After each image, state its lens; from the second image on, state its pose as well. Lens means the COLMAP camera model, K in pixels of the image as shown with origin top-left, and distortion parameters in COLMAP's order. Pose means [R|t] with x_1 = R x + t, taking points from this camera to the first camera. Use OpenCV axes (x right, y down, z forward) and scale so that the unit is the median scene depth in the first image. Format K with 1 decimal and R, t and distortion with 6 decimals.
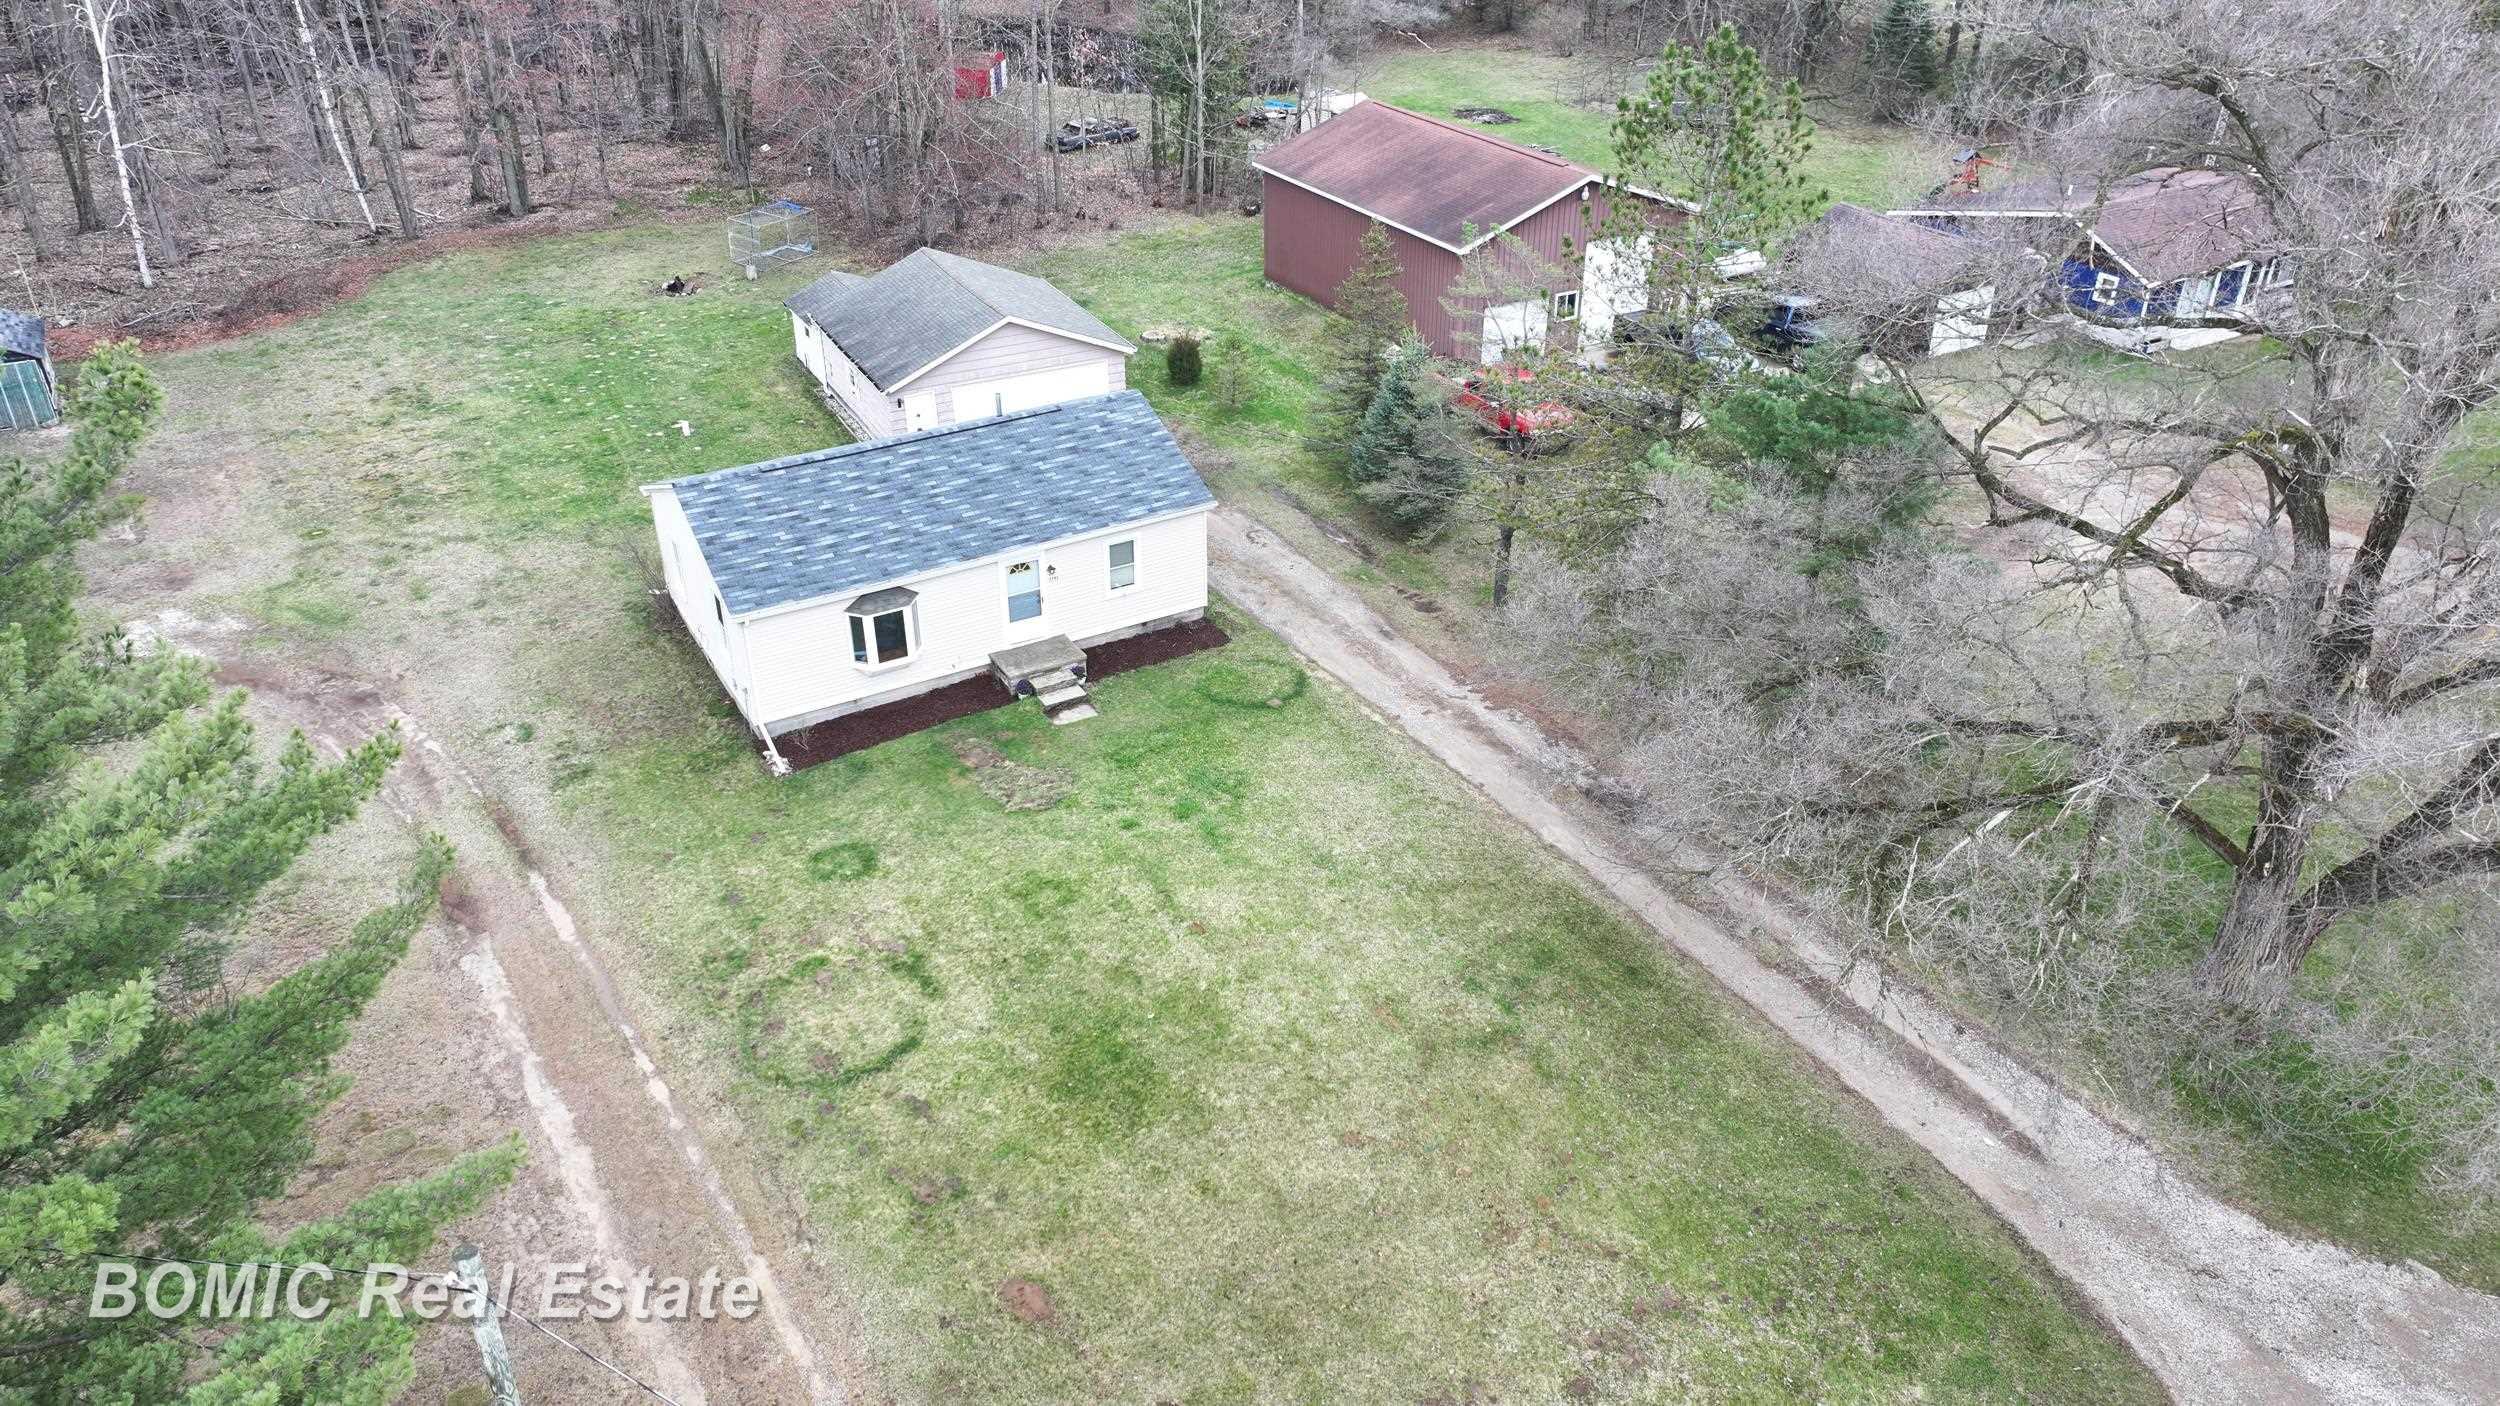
lens RADIAL K [[1751.5, 0, 1250.0], [0, 1751.5, 703.0], [0, 0, 1]] dist [0.009978, -0.002388]
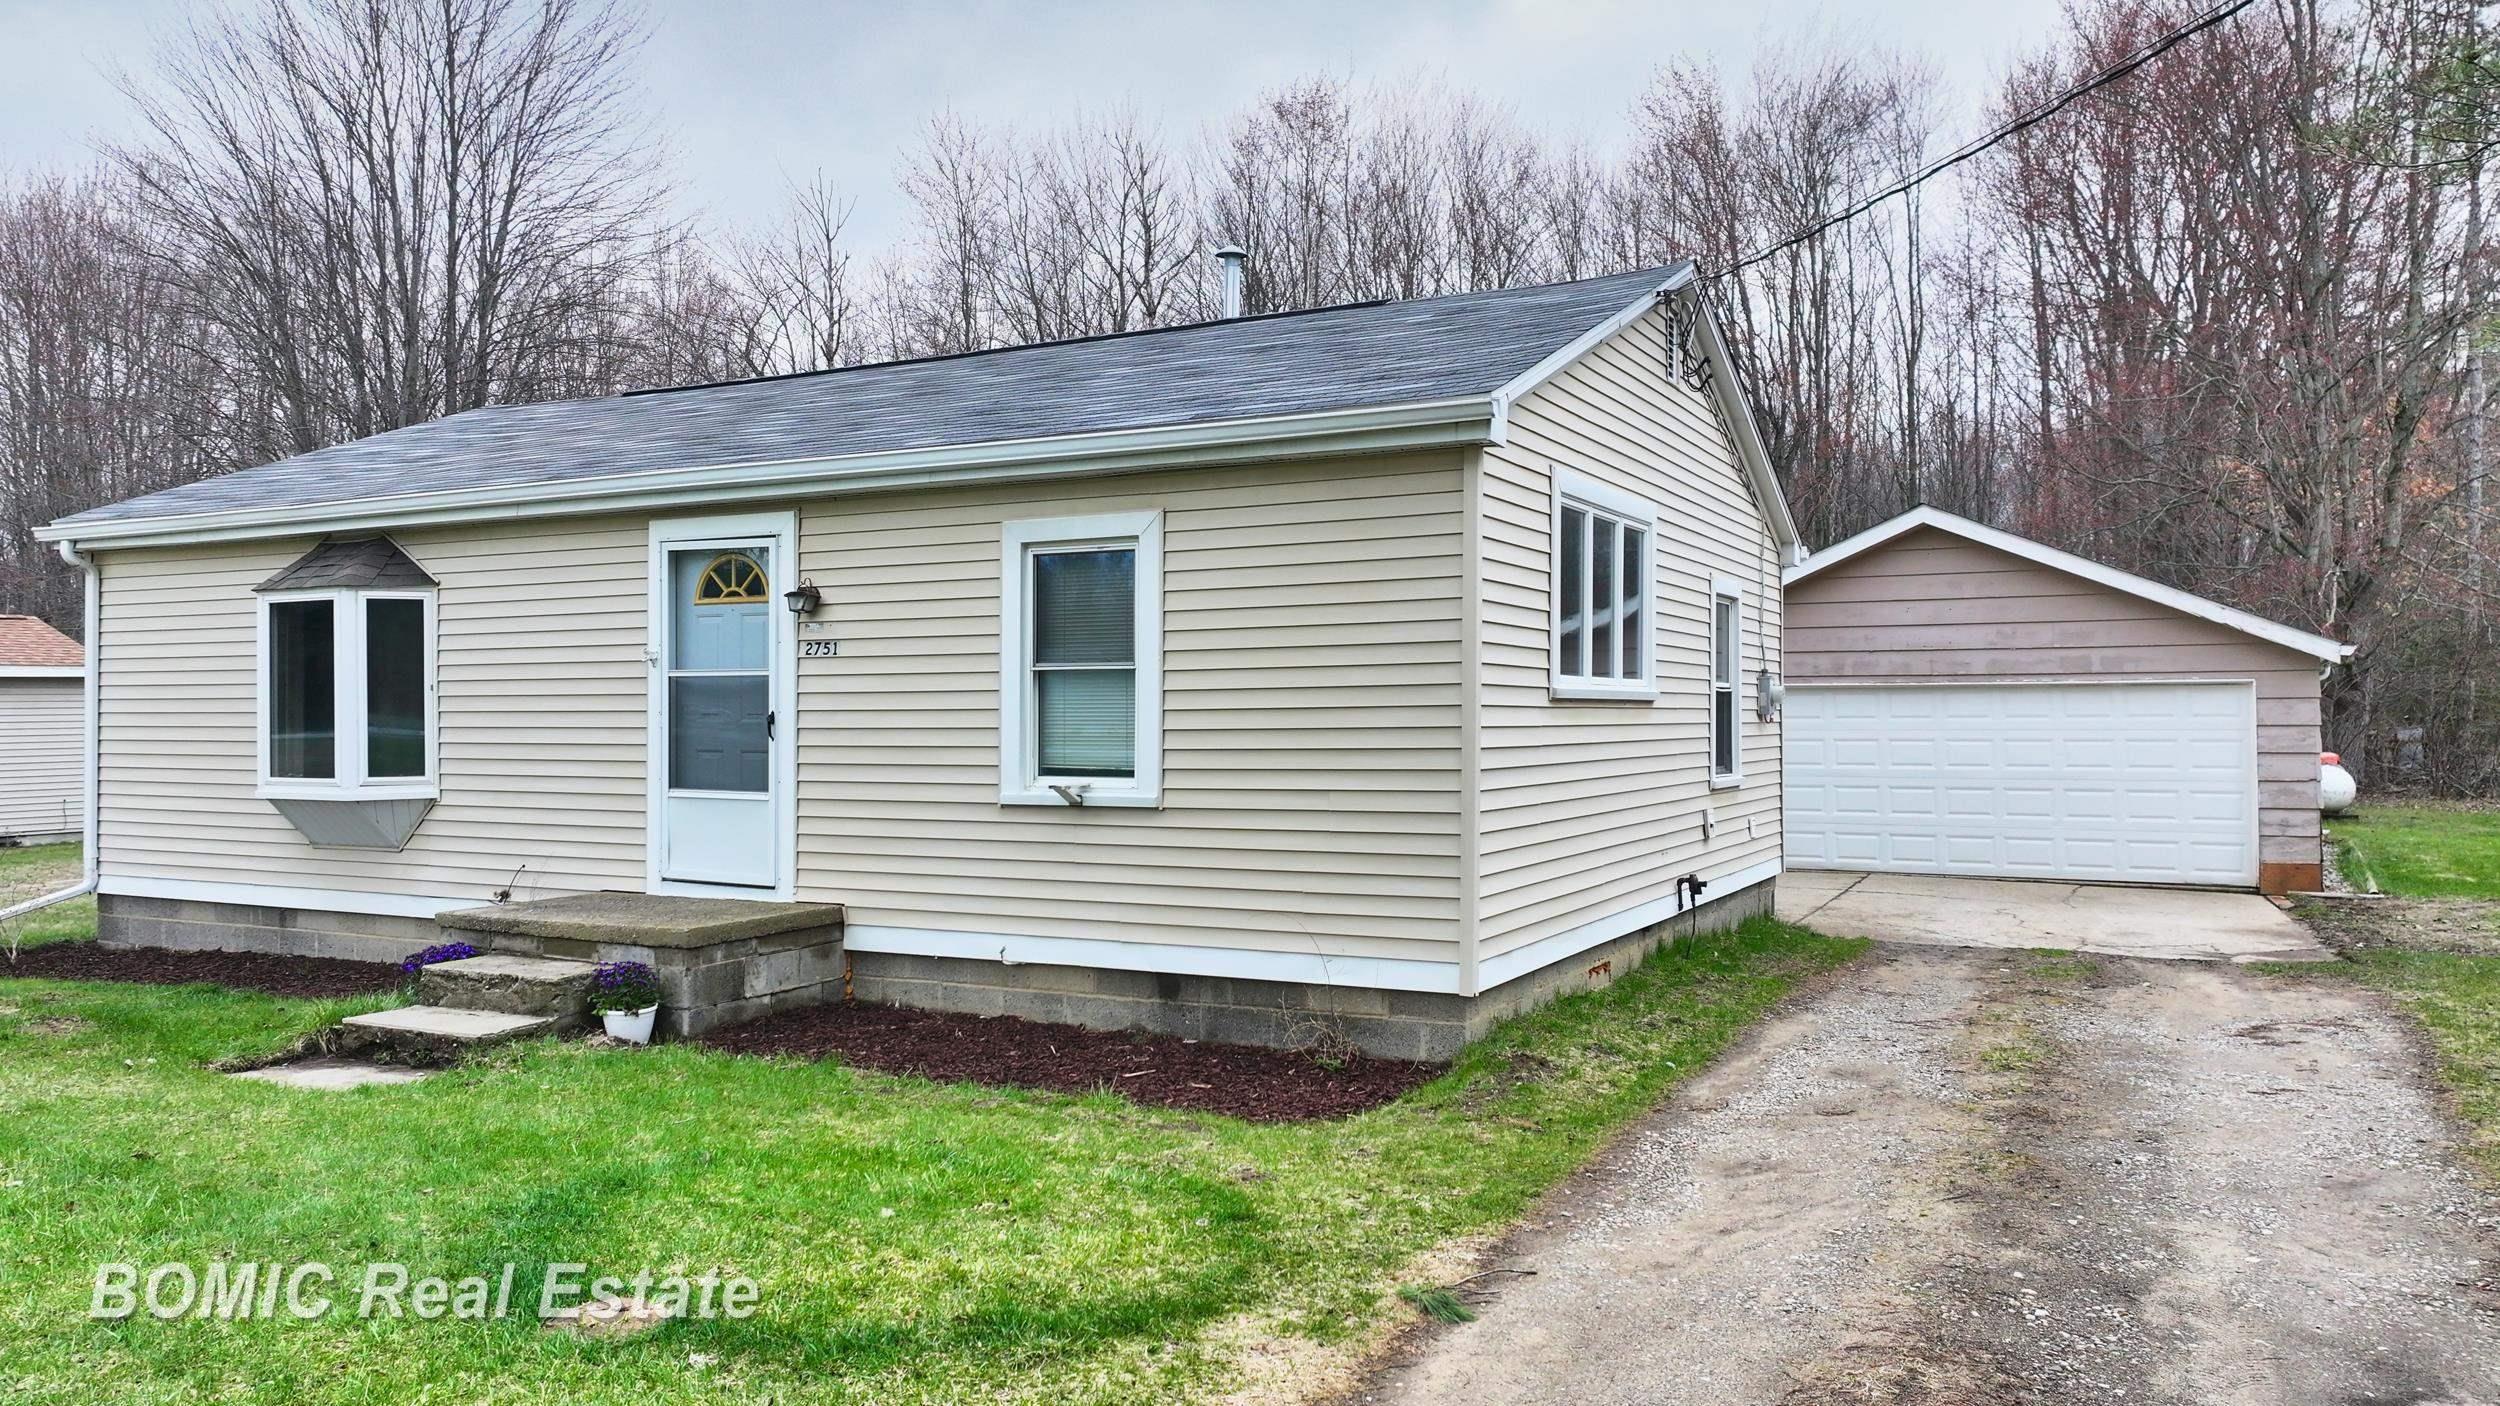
lens RADIAL K [[1751.5, 0, 1250.0], [0, 1751.5, 703.0], [0, 0, 1]] dist [0.009978, -0.002388]
pose [[0.538672, -0.005074, -0.842500, 0.137480], [-0.428382, 0.859423, -0.279072, -0.020980], [0.725480, 0.511240, 0.460773, 0.961677]]
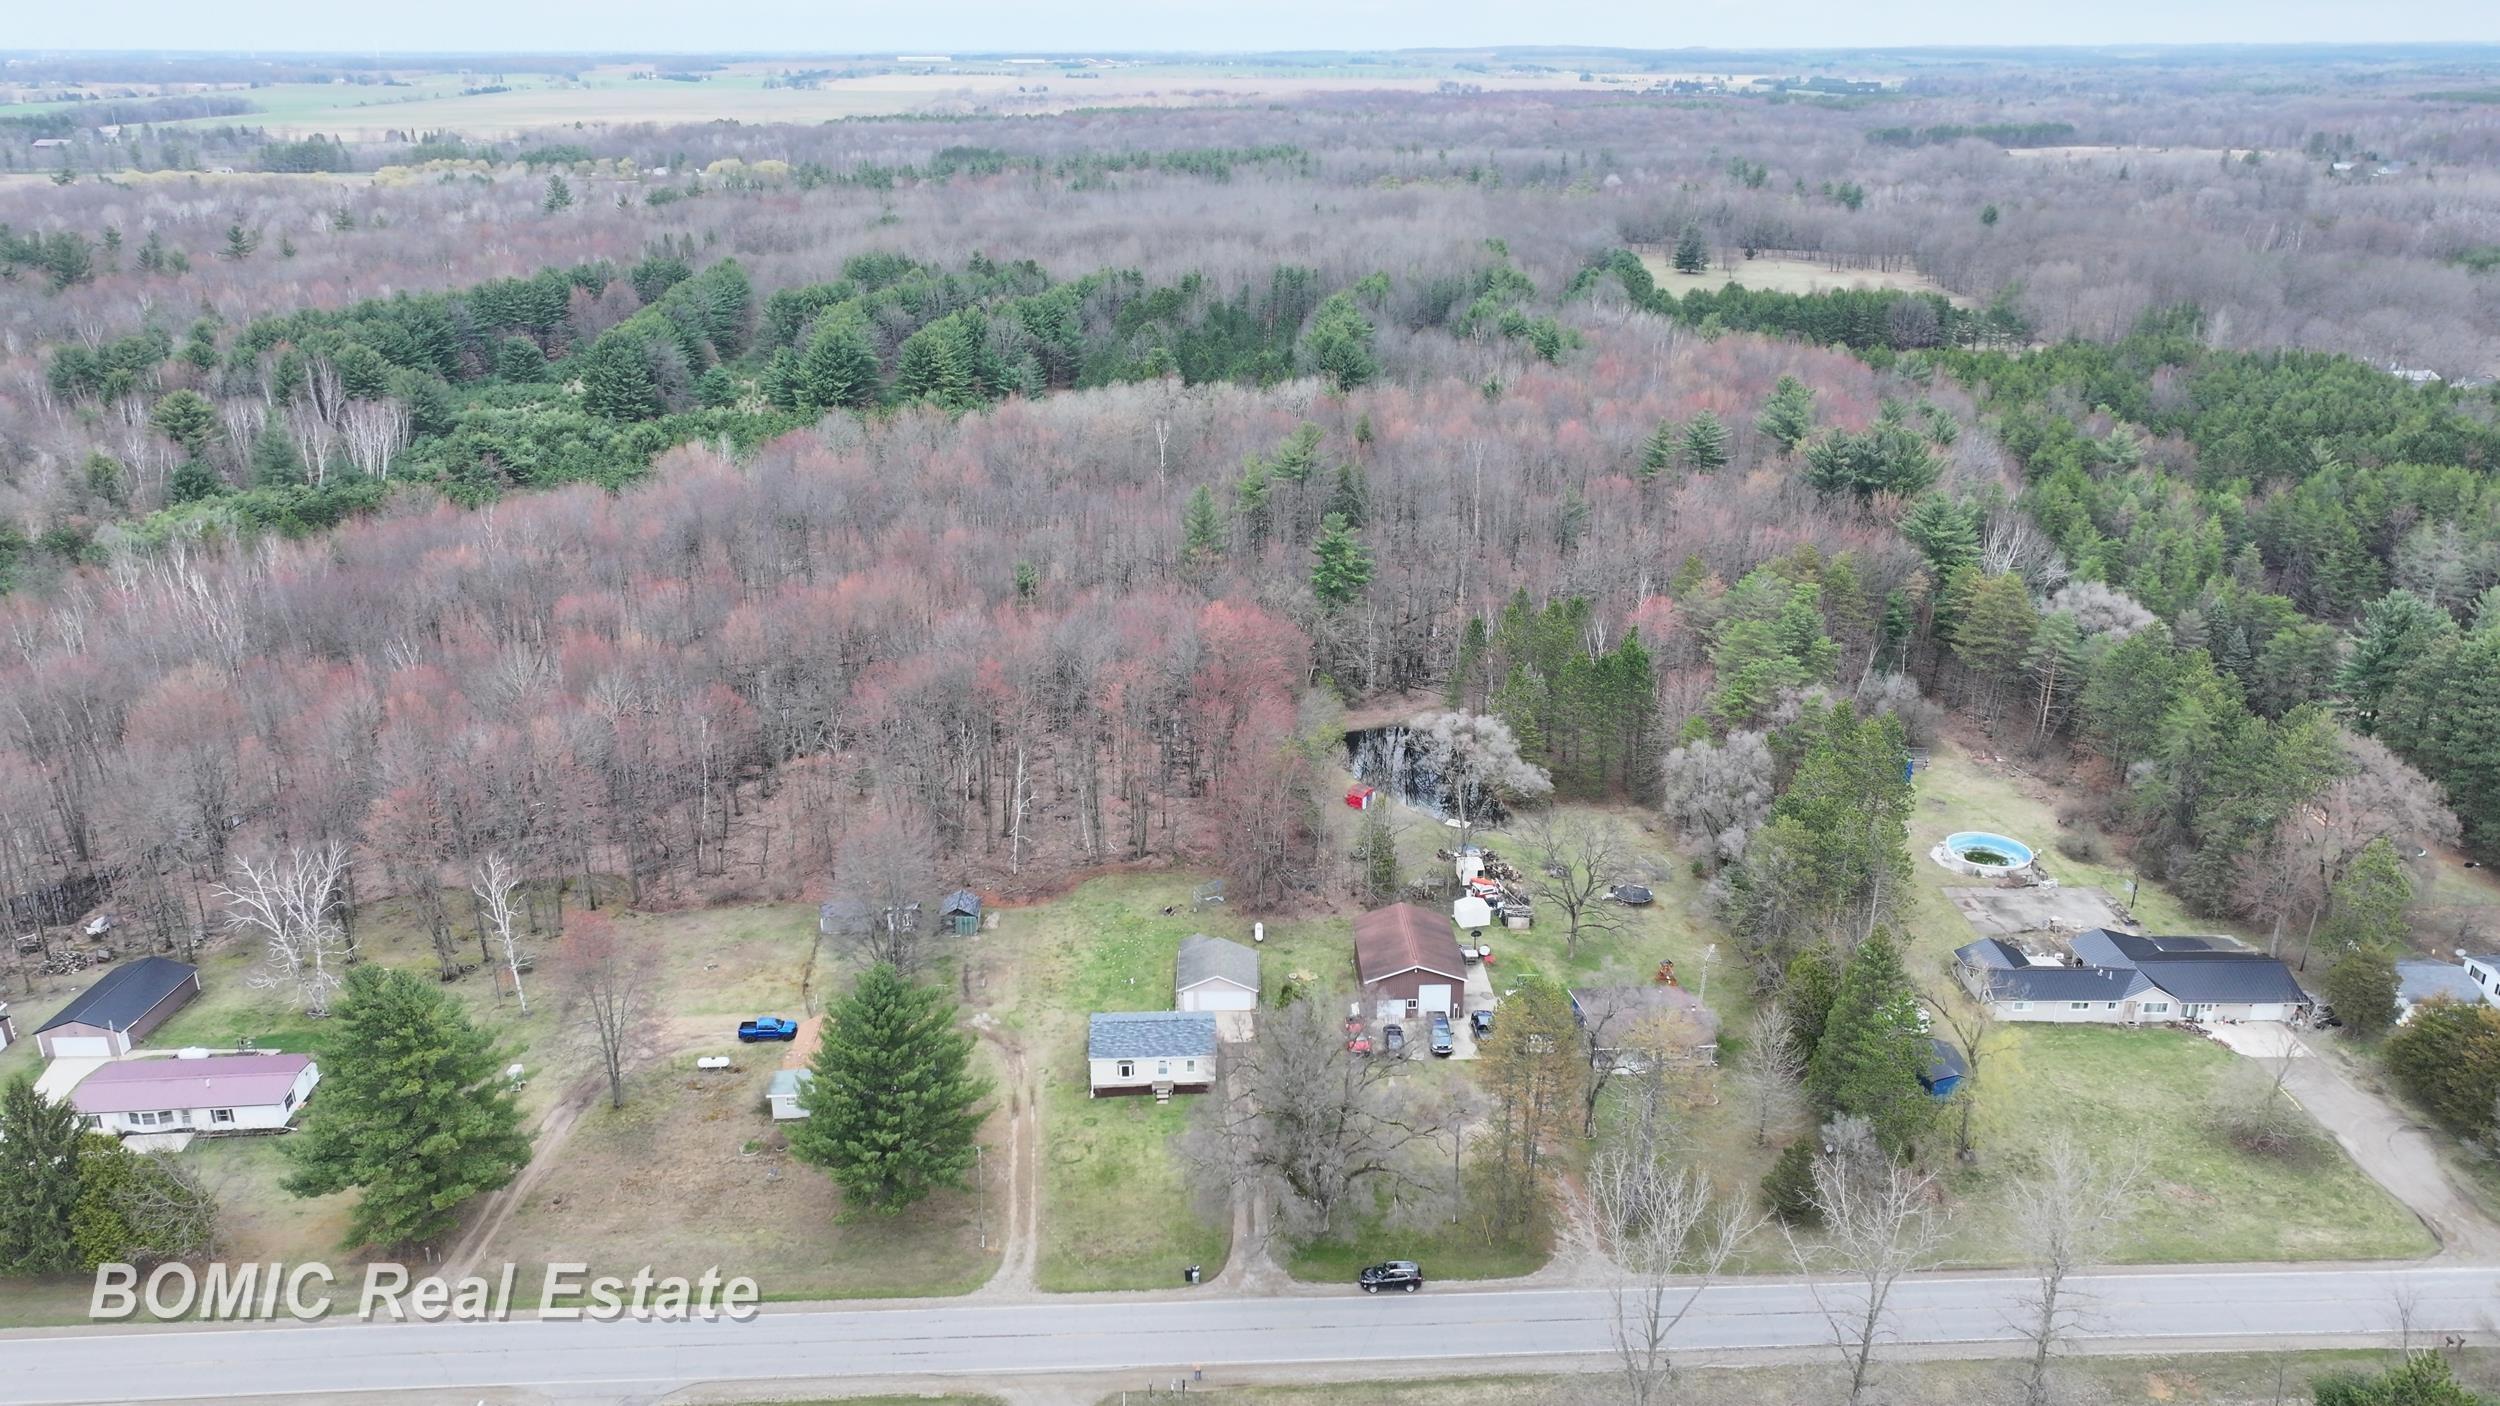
lens RADIAL K [[1751.5, 0, 1250.0], [0, 1751.5, 703.0], [0, 0, 1]] dist [0.009978, -0.002388]
pose [[0.888883, 0.165985, -0.427009, 1.639062], [-0.237086, 0.964206, -0.118727, -0.444901], [0.392018, 0.206773, 0.896419, -2.704894]]
